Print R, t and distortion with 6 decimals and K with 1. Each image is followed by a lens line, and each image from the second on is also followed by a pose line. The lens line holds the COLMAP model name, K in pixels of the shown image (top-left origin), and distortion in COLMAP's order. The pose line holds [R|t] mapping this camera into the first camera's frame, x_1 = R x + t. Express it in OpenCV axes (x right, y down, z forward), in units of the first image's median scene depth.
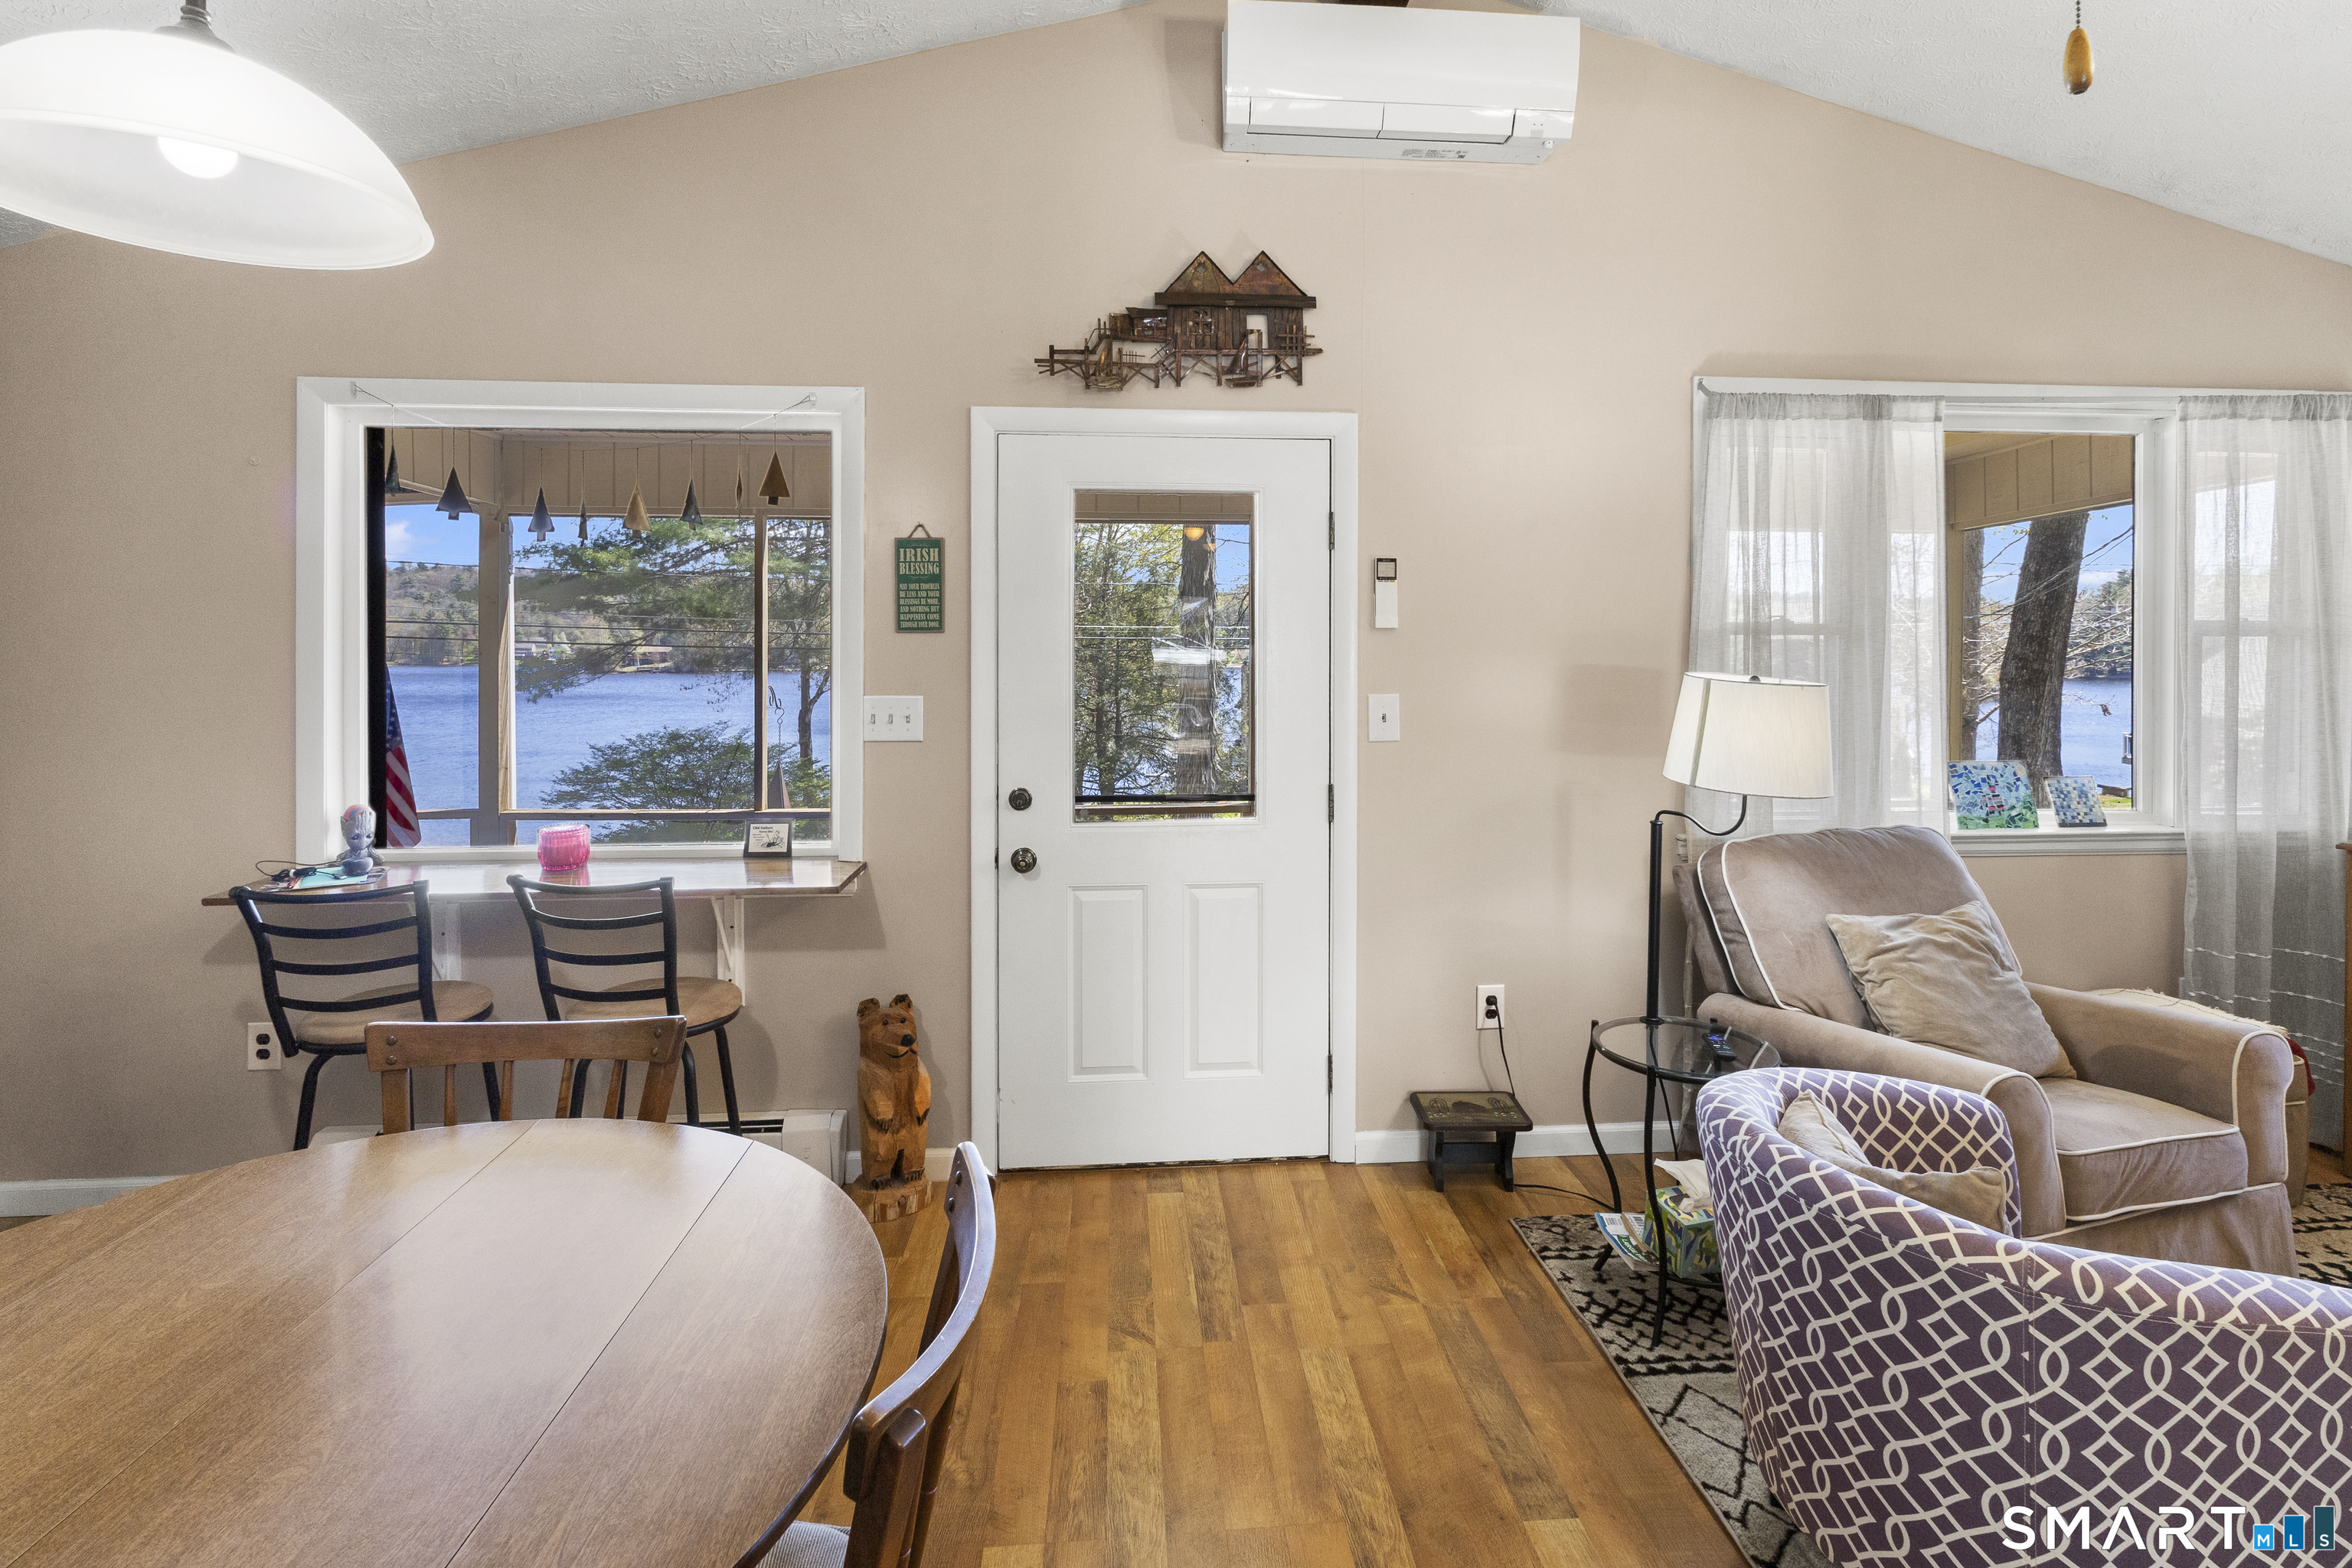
lens RADIAL K [[1136.6, 0, 1199.7], [0, 1136.6, 651.1], [0, 0, 1]] dist [-0.001462, -0.000007]
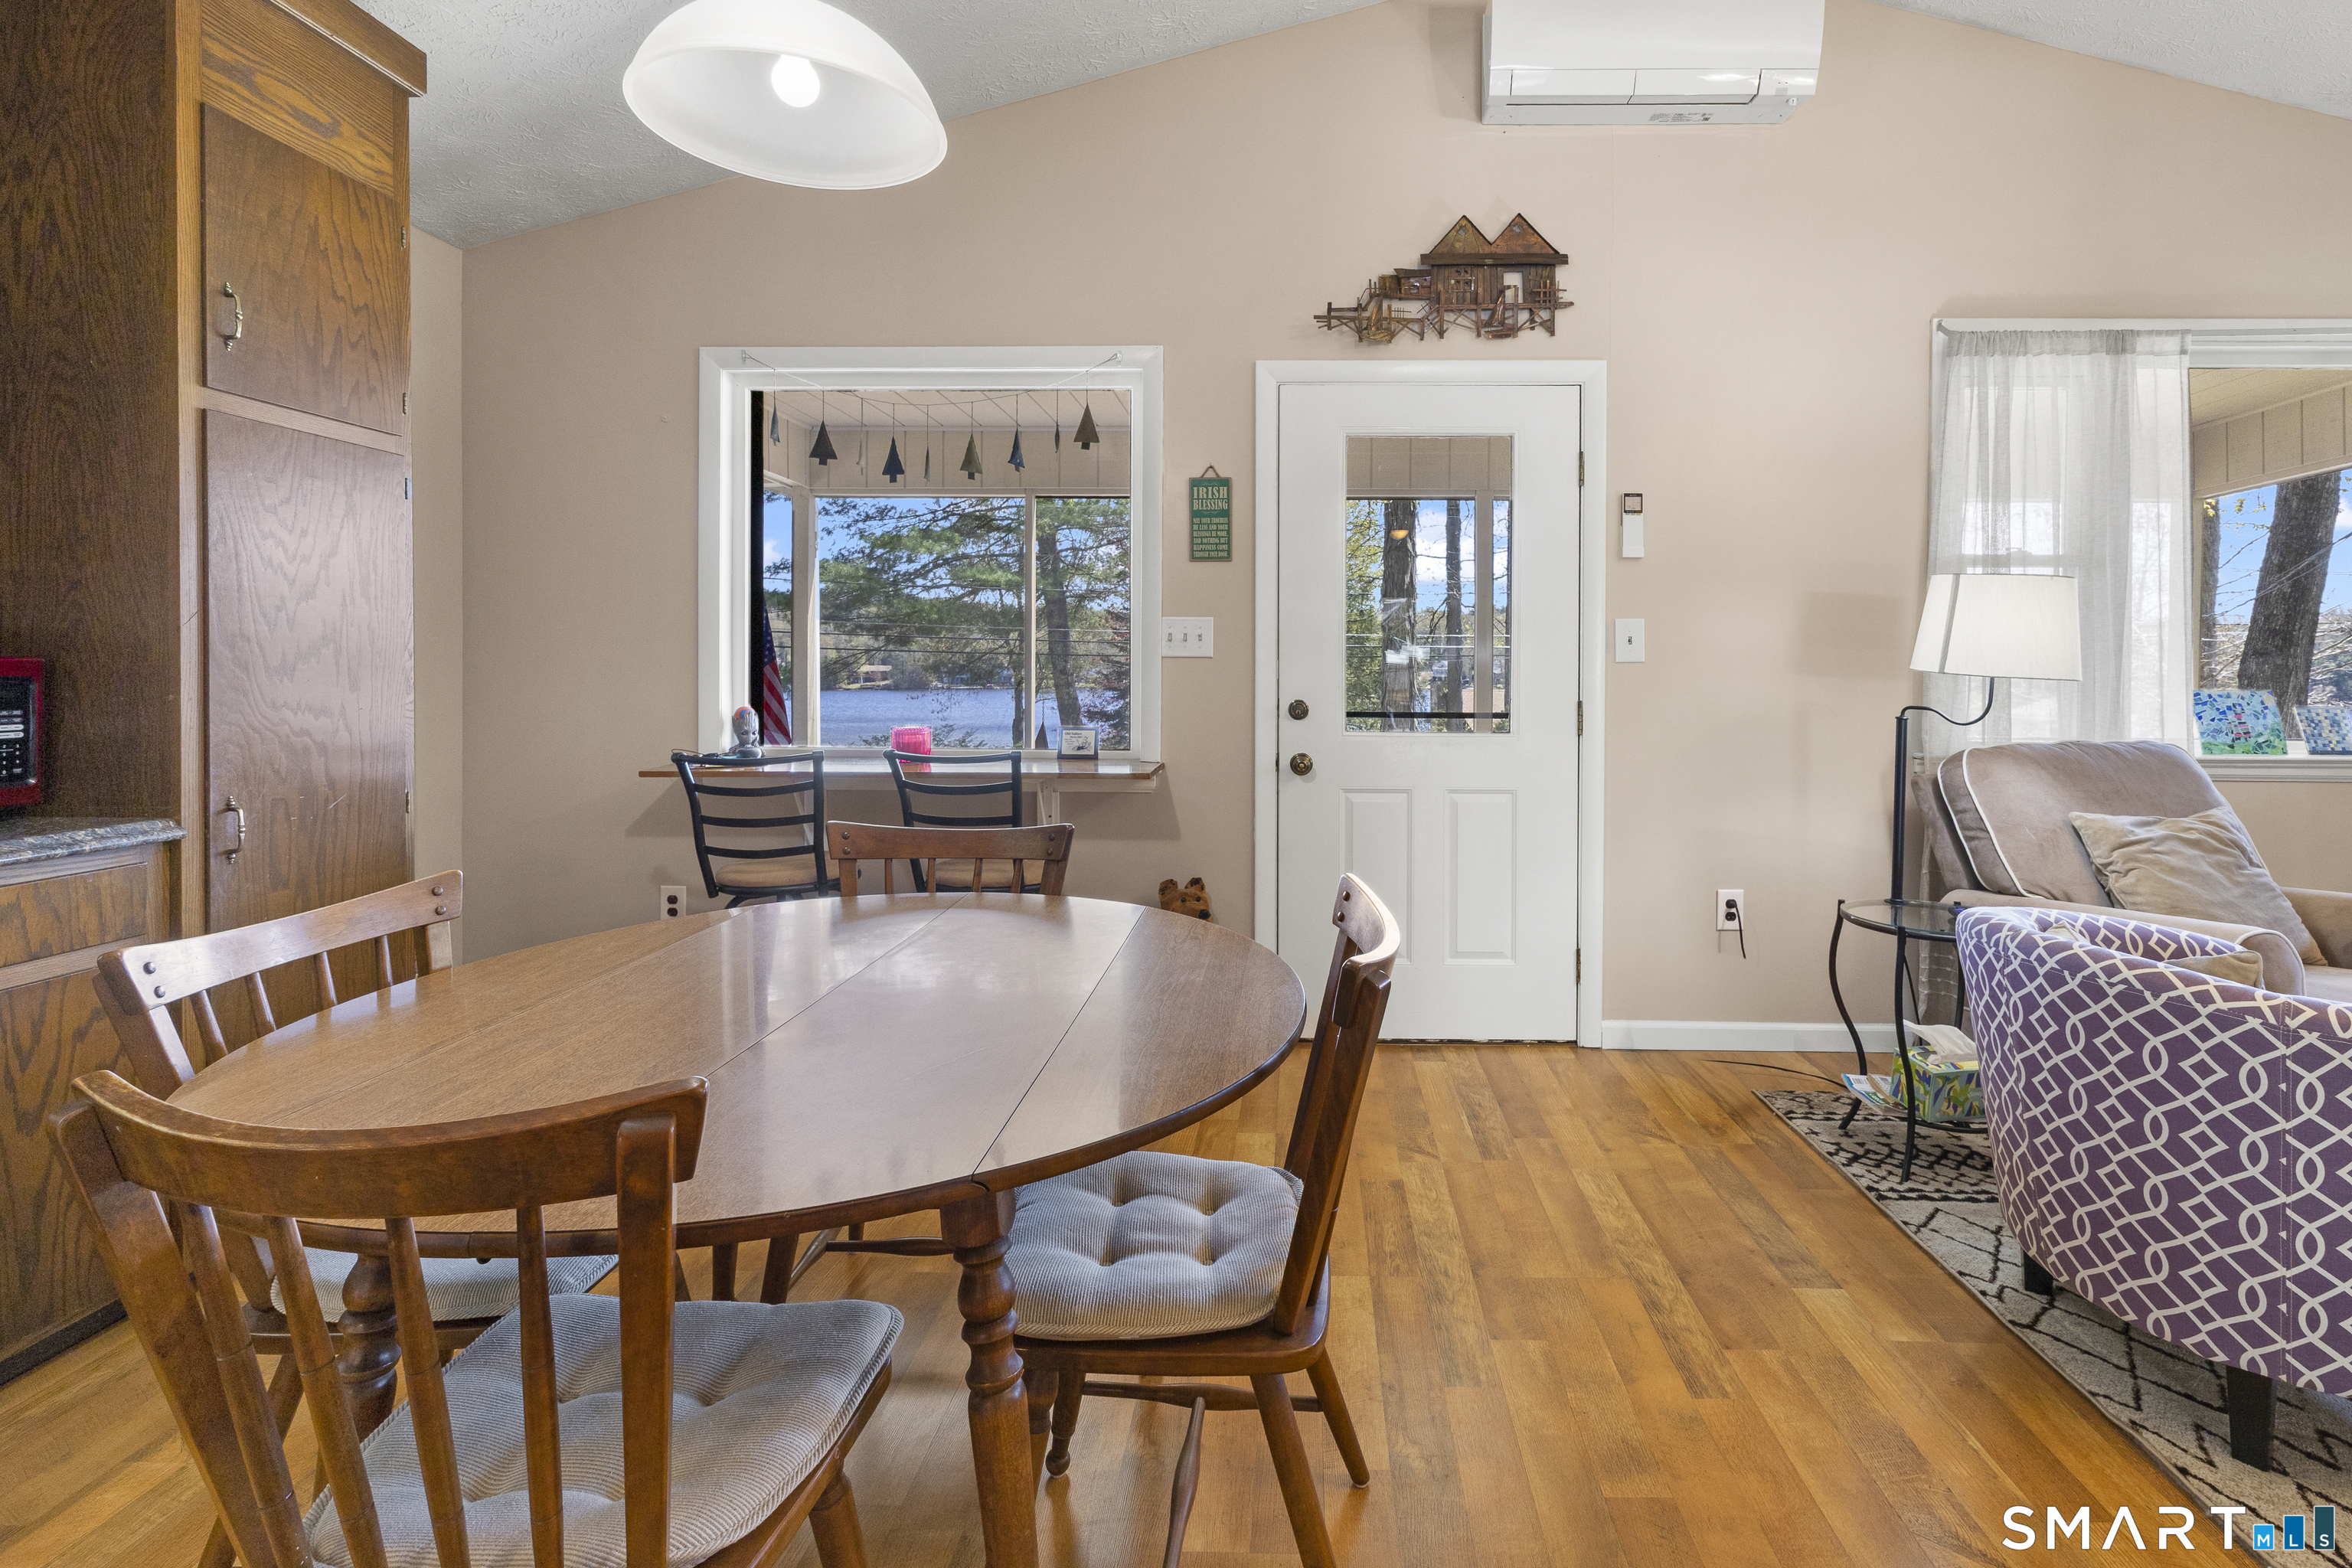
lens RADIAL K [[1105.6, 0, 1266.8], [0, 1105.6, 676.7], [0, 0, 1]] dist [-0.001921, 0.000190]
pose [[0.994378, 0.004298, -0.105799, -0.083247], [-0.003971, 0.999987, 0.003305, 0.106897], [0.105812, -0.002866, 0.994382, -0.101077]]
